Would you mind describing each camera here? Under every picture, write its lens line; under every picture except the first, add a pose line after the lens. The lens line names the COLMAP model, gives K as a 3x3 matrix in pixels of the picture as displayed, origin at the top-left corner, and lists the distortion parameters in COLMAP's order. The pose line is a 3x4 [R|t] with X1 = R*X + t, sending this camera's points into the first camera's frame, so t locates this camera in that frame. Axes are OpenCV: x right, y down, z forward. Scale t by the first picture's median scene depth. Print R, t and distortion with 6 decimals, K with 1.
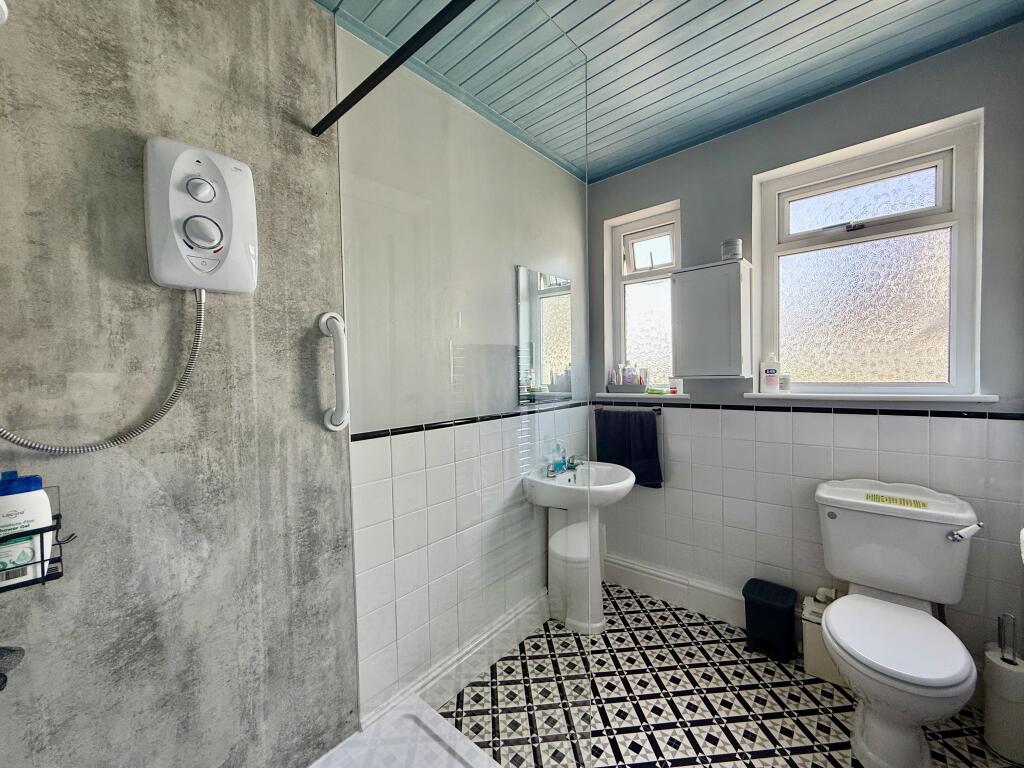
lens RADIAL K [[427.6, 0, 510.0], [0, 427.6, 385.2], [0, 0, 1]] dist [-0.000841, -0.000102]
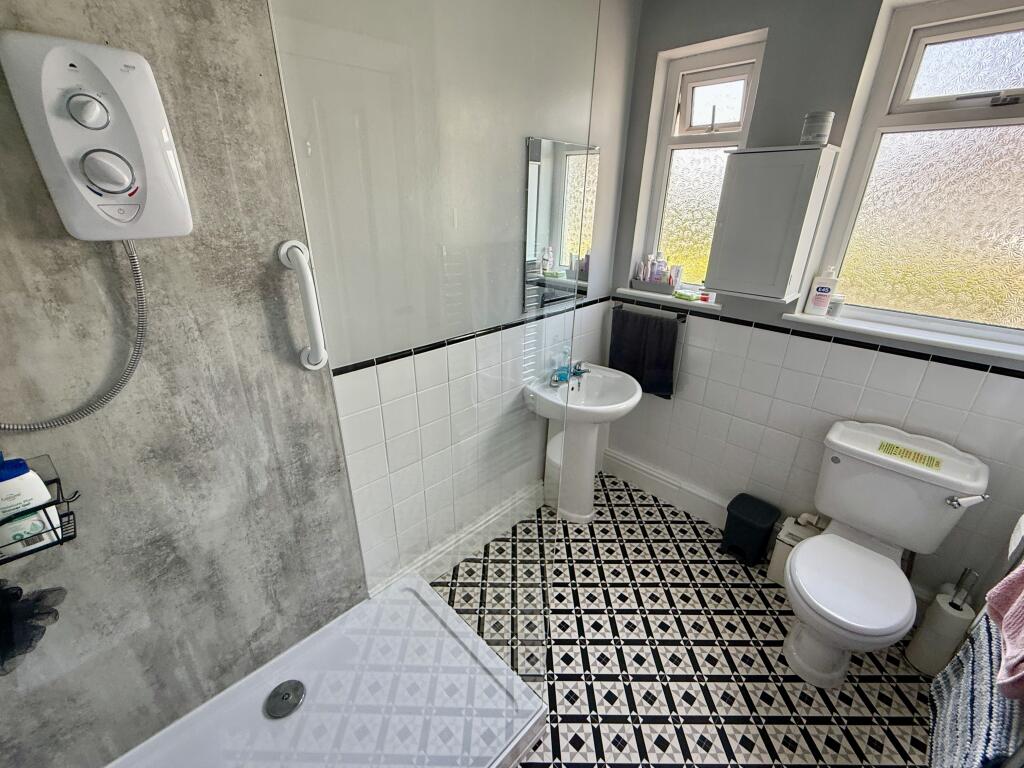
lens RADIAL K [[449.1, 0, 507.2], [0, 449.1, 398.4], [0, 0, 1]] dist [-0.002791, 0.000084]
pose [[0.996233, 0.064693, -0.057742, 0.073372], [-0.036970, 0.919217, 0.392011, -0.215374], [0.078438, -0.388400, 0.918147, 0.076943]]
